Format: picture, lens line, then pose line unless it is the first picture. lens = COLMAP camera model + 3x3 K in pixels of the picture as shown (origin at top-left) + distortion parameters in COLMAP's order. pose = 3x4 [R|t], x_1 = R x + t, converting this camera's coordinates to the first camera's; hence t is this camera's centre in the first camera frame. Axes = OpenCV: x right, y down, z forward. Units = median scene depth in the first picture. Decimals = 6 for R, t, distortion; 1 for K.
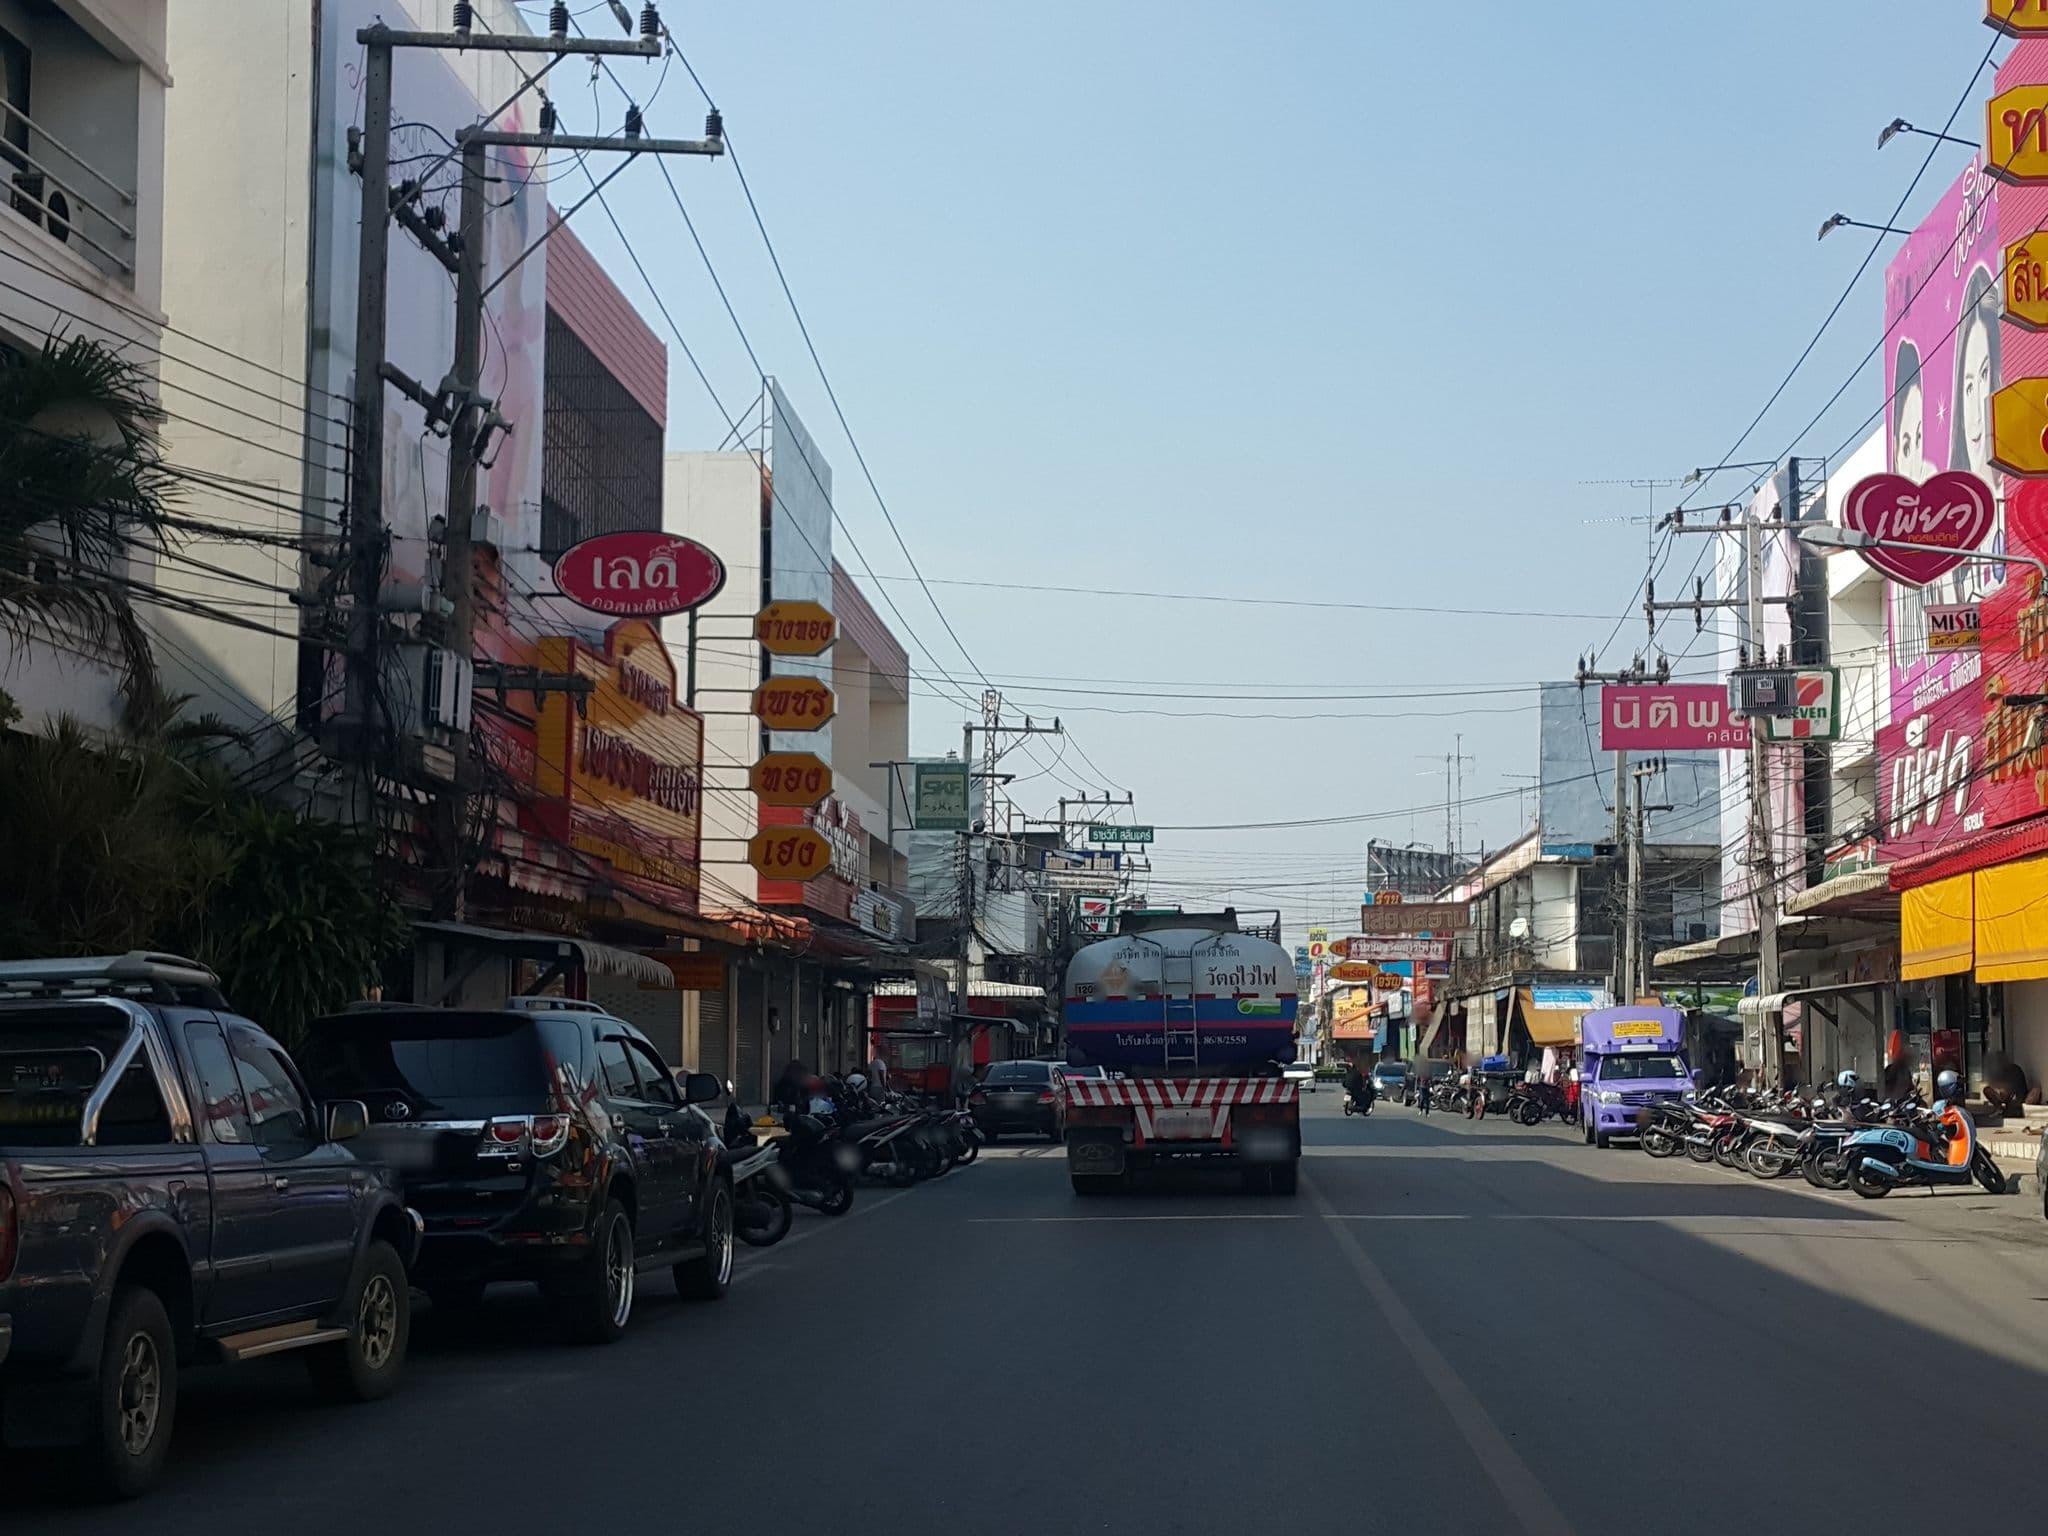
lens RADIAL K [[2918.4, 0, 1027.7], [0, 2918.4, 773.7], [0, 0, 1]] dist [0.082268, 0.000000]
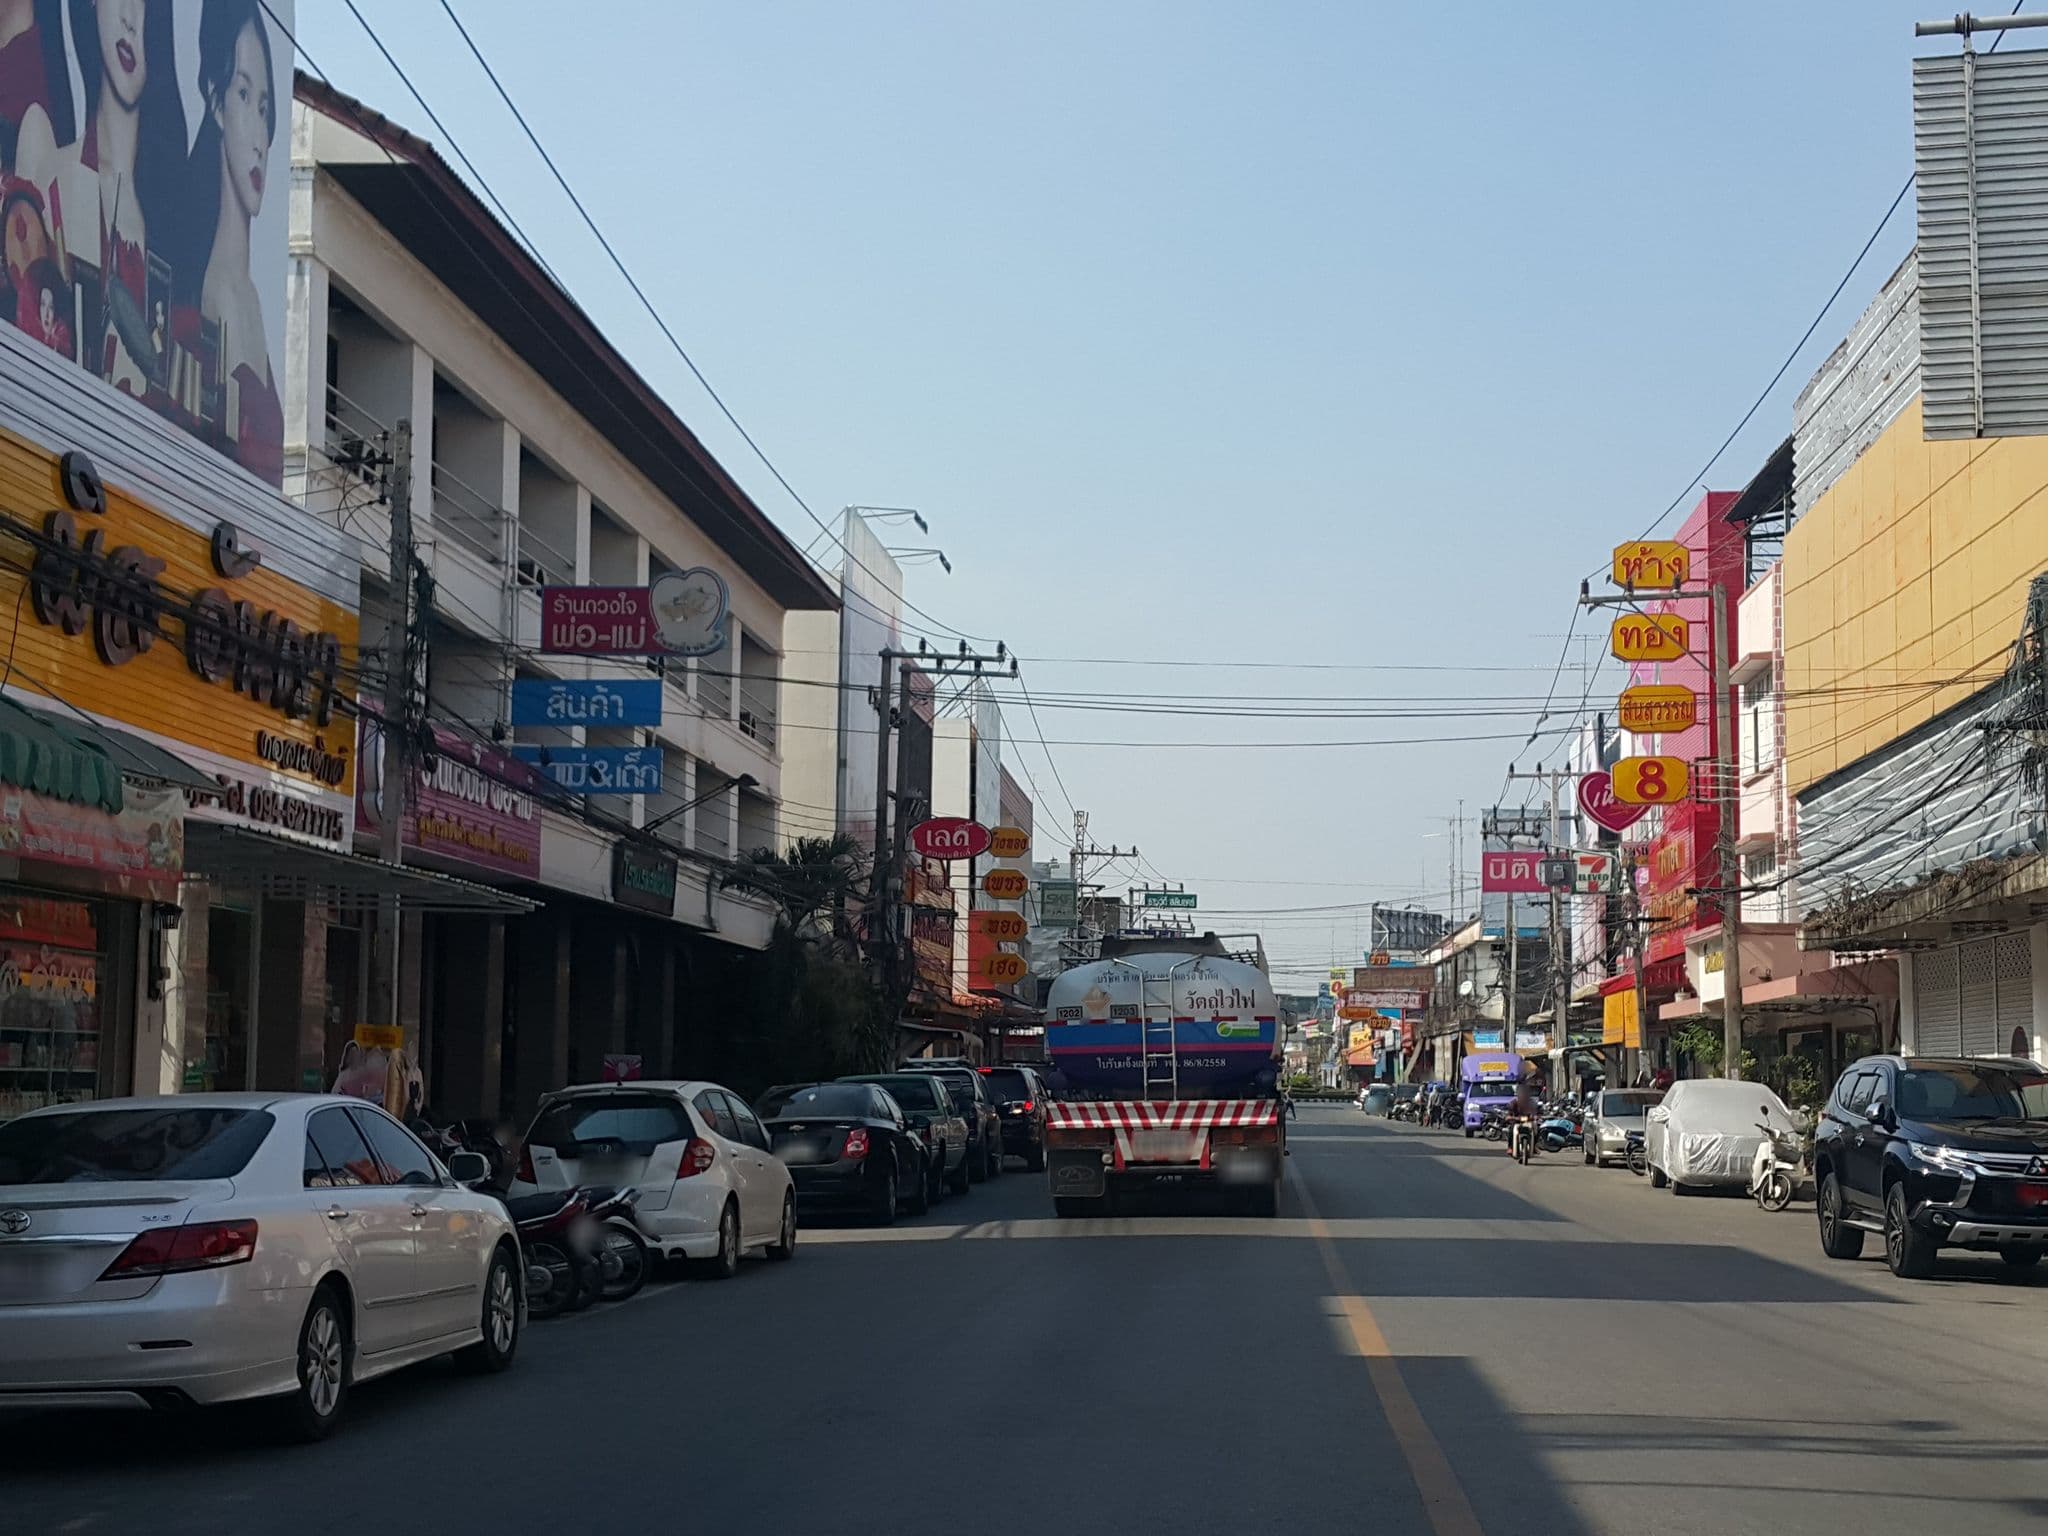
lens RADIAL K [[2918.4, 0, 1019.4], [0, 2918.4, 772.0], [0, 0, 1]] dist [0.082268, 0.000000]
pose [[0.999867, 0.005145, -0.015472, -0.044014], [-0.005262, 0.999958, -0.007538, -0.079625], [0.015432, 0.007619, 0.999852, -0.800498]]
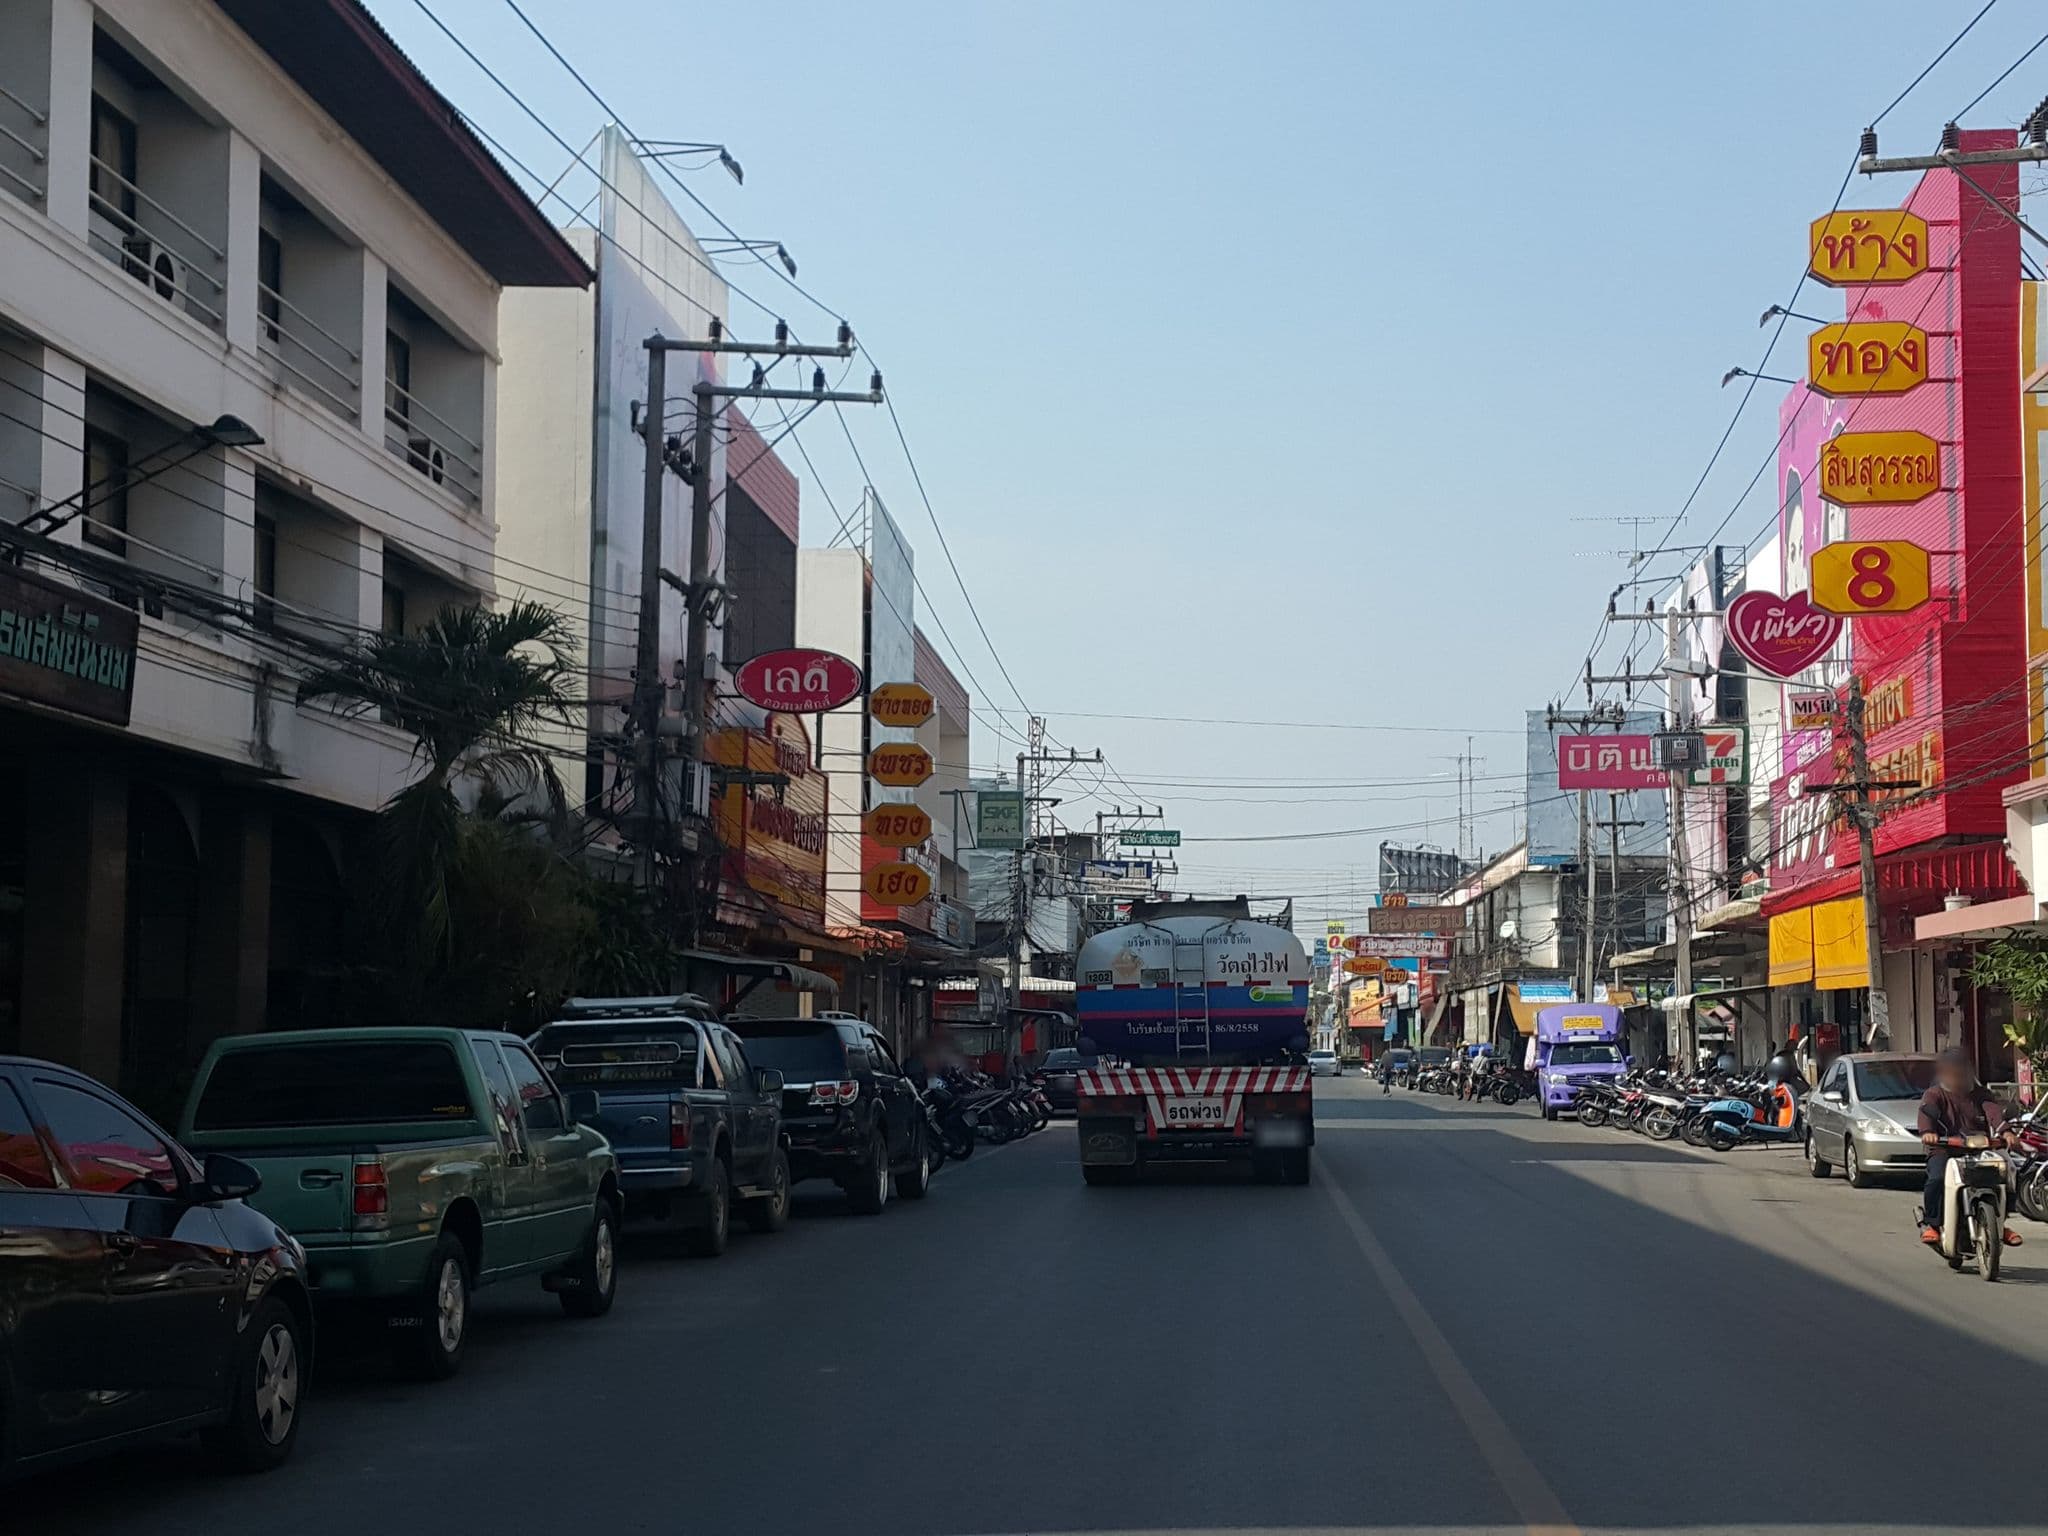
lens RADIAL K [[2918.4, 0, 1028.5], [0, 2918.4, 768.0], [0, 0, 1]] dist [0.082268, 0.000000]
pose [[0.999975, -0.000082, -0.007069, -0.015823], [0.000097, 0.999998, 0.002230, -0.025593], [0.007069, -0.002230, 0.999973, -0.258285]]
